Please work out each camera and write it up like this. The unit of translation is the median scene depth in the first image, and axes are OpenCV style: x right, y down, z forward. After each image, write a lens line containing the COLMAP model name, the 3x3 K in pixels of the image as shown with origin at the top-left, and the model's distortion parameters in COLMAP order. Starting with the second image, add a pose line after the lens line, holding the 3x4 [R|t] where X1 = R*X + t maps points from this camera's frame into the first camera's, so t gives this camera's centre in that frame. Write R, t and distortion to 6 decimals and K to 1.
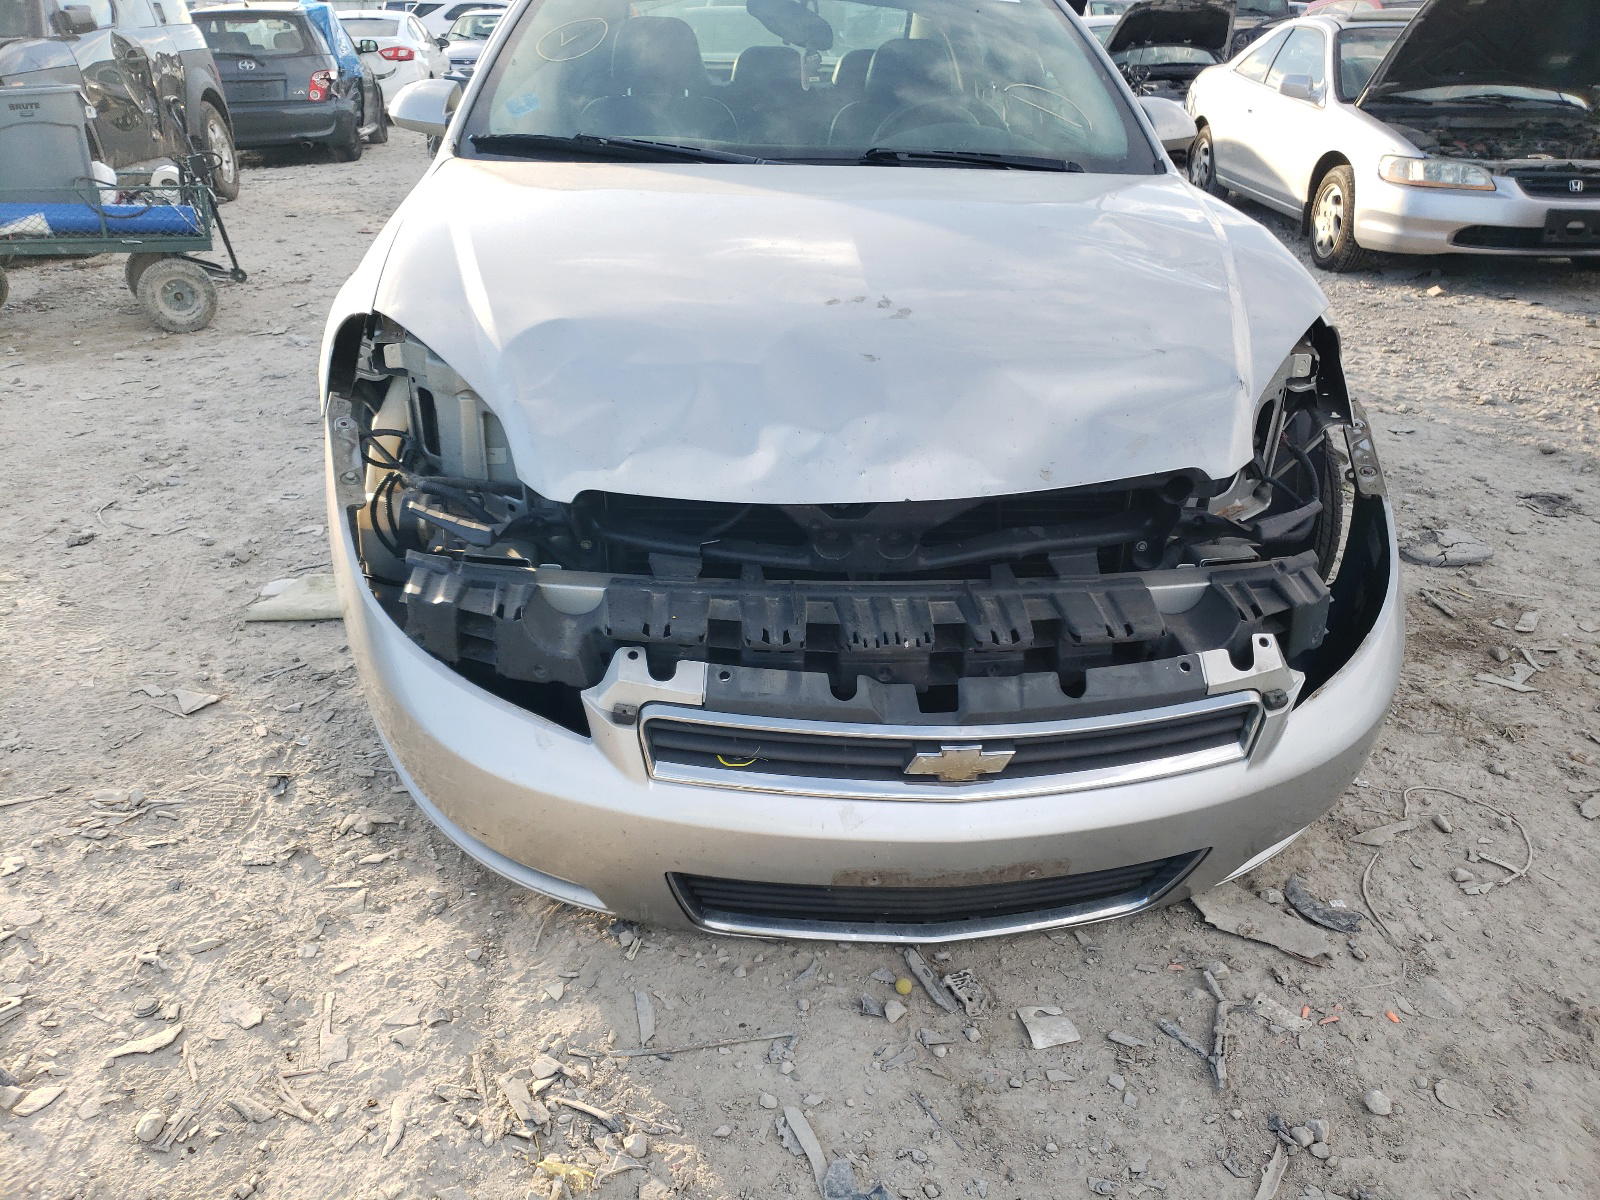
lens RADIAL K [[1197.2, 0, 784.7], [0, 1197.2, 585.5], [0, 0, 1]] dist [0.004802, -0.017115]
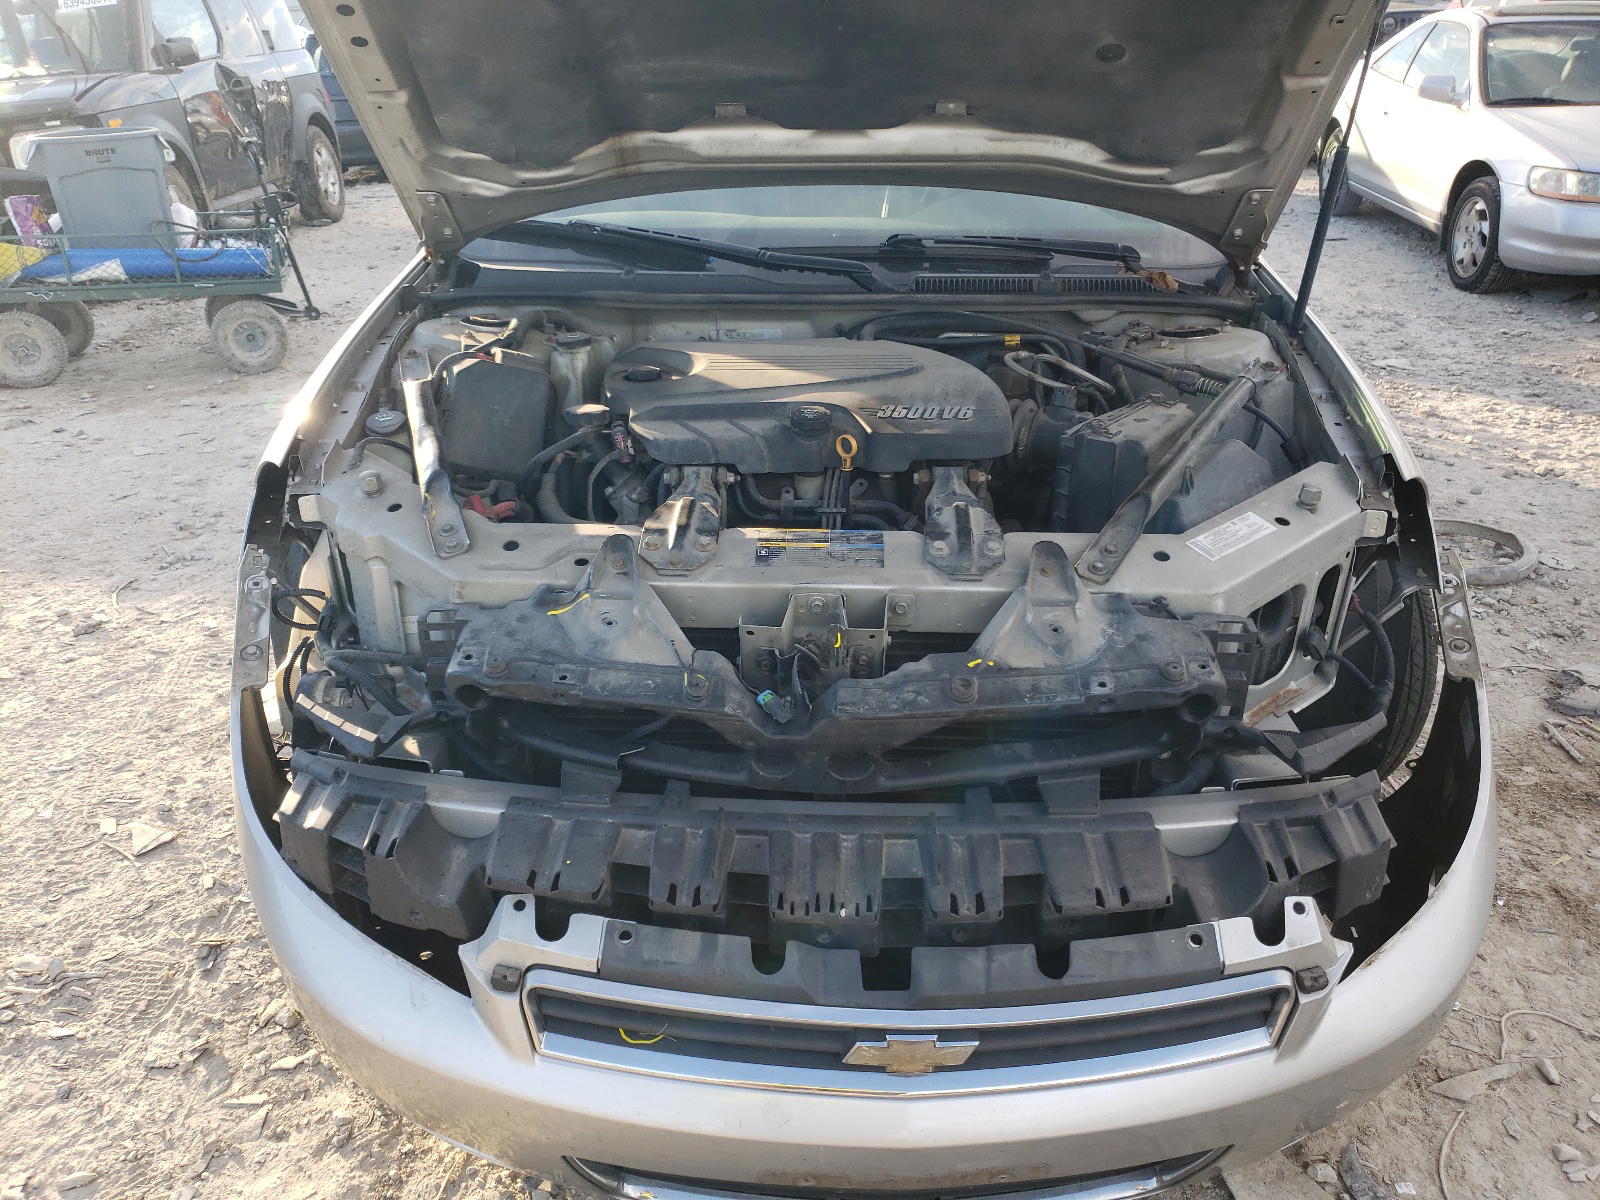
lens RADIAL K [[1197.2, 0, 792.6], [0, 1197.2, 573.8], [0, 0, 1]] dist [0.004802, -0.017115]
pose [[0.995225, 0.016449, -0.096213, 0.117756], [-0.016585, 0.999862, -0.000614, -0.148183], [0.096190, 0.002207, 0.995361, 0.146926]]
